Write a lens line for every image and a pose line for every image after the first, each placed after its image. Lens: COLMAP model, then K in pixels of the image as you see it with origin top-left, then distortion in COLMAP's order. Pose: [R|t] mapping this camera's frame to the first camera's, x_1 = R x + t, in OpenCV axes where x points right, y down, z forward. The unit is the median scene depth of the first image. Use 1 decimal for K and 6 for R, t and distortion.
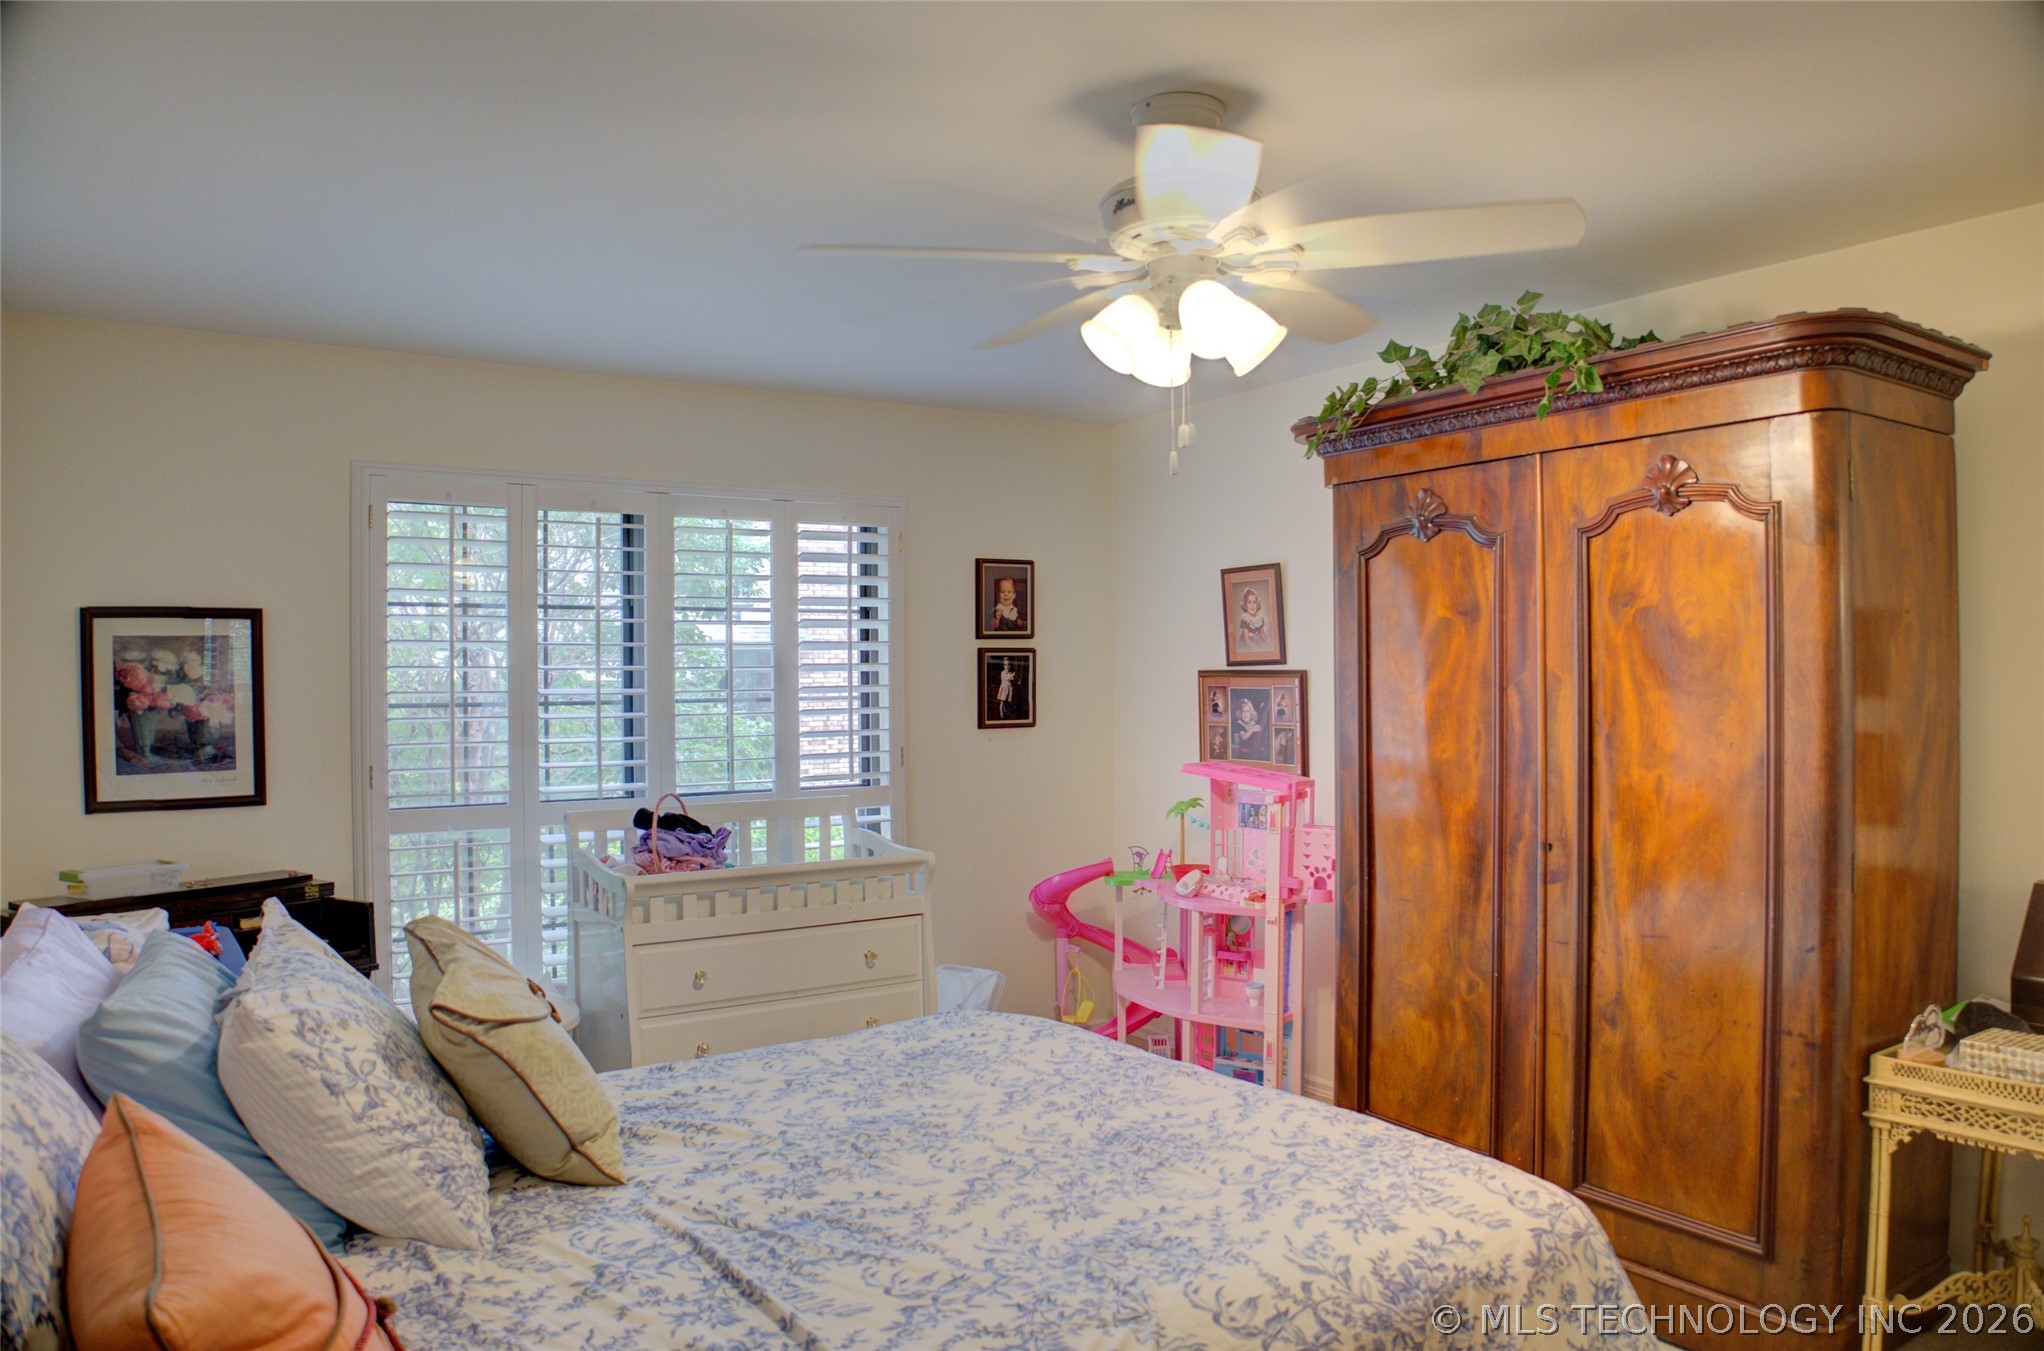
lens RADIAL K [[1361.3, 0, 1048.9], [0, 1361.3, 675.1], [0, 0, 1]] dist [-0.095656, 0.004182]
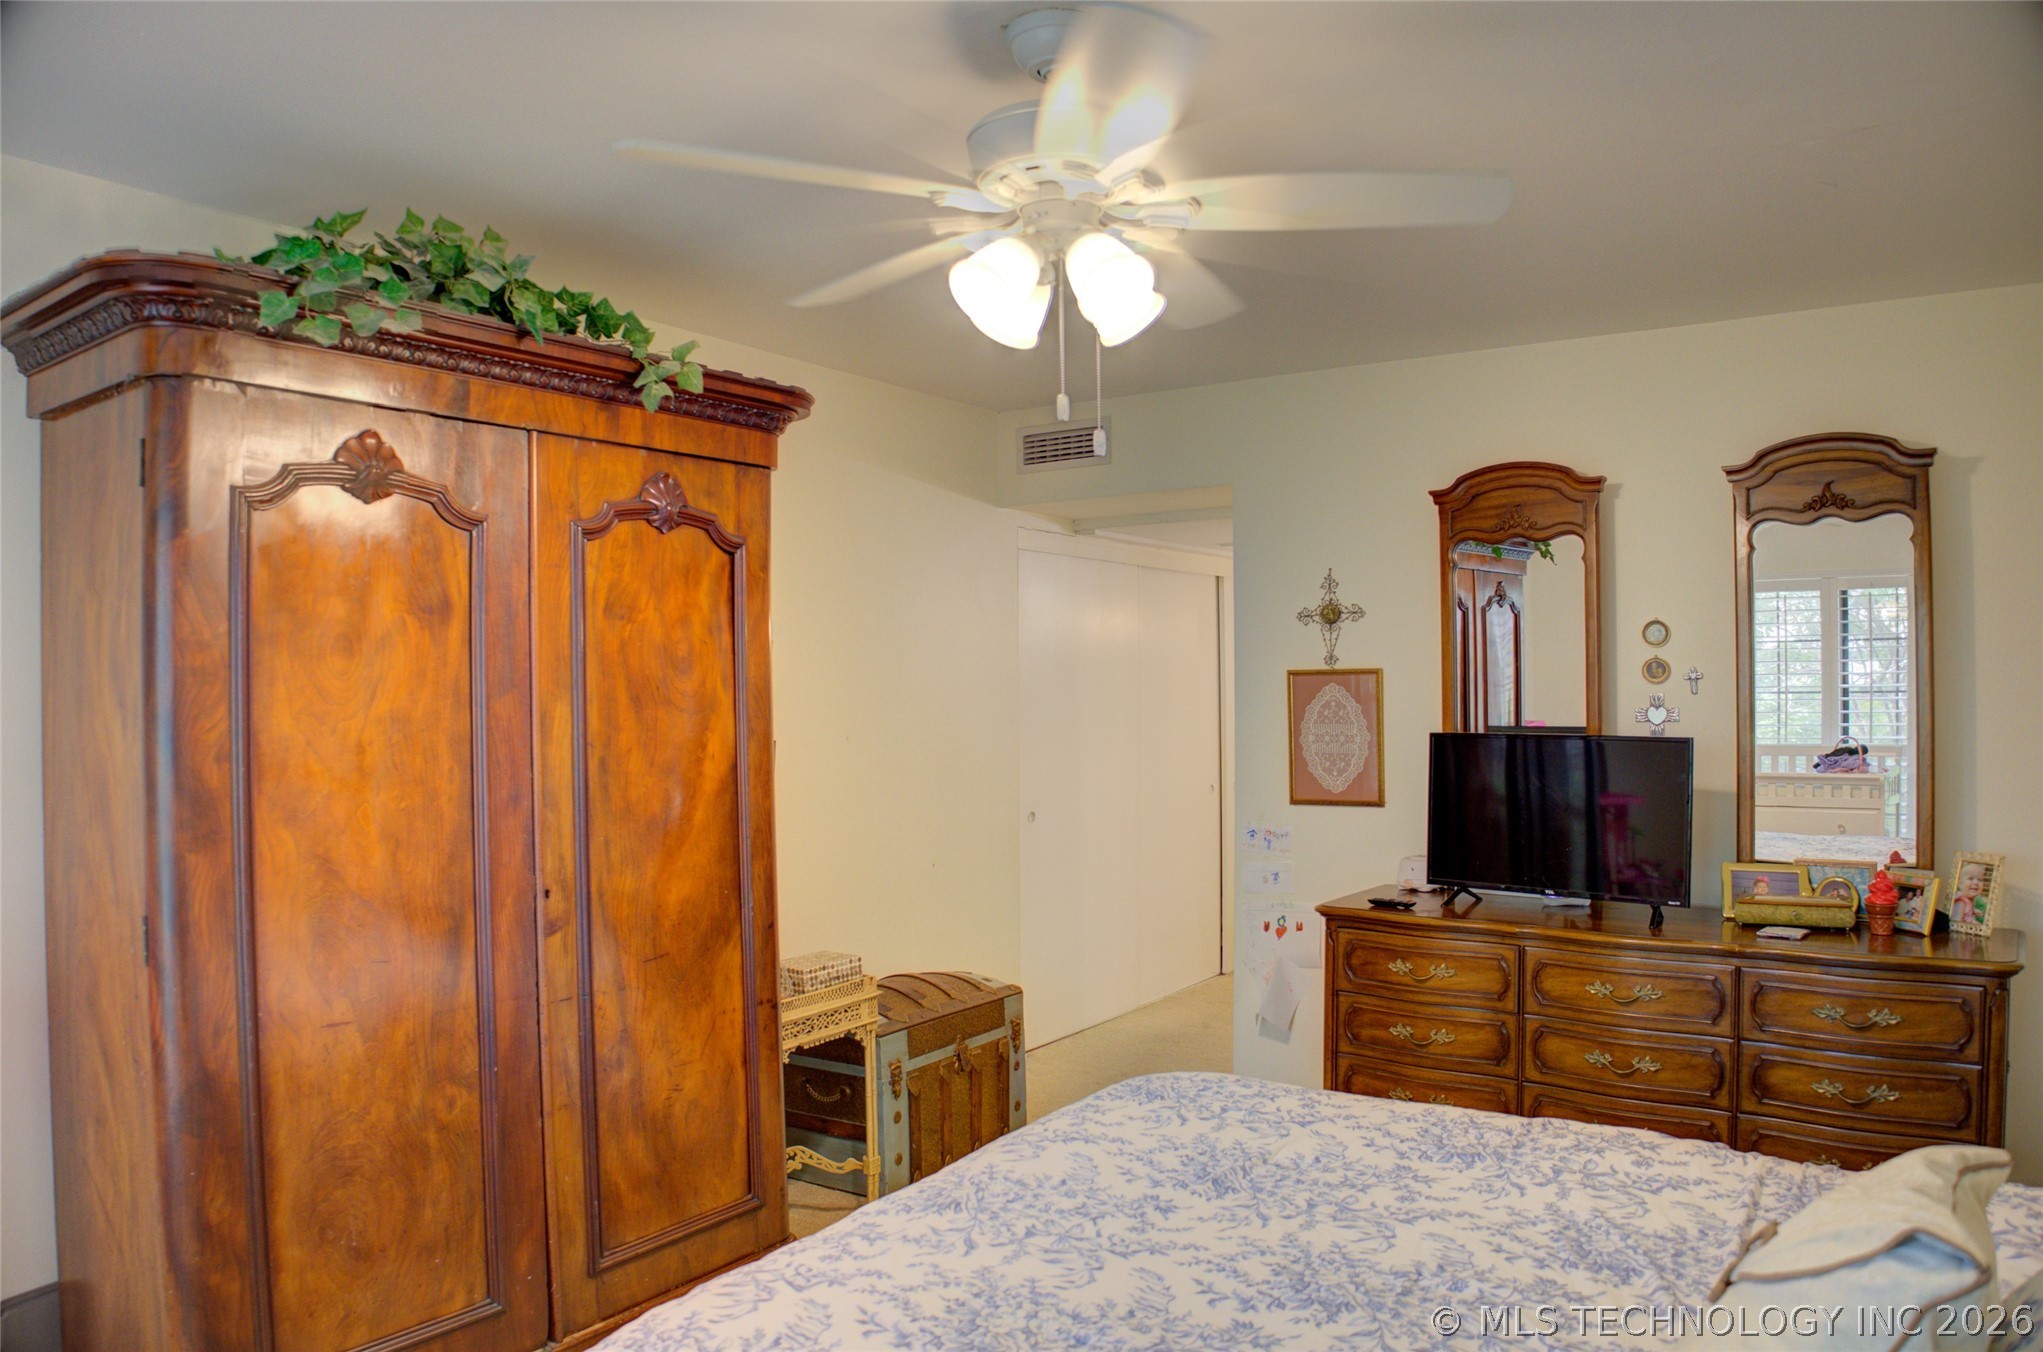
lens RADIAL K [[1360.7, 0, 1048.4], [0, 1360.7, 675.6], [0, 0, 1]] dist [-0.095656, 0.004182]
pose [[-0.347070, 0.022461, 0.937570, -0.562359], [0.016996, 0.999700, -0.017658, 0.010506], [-0.937685, 0.009807, -0.347347, 1.034359]]
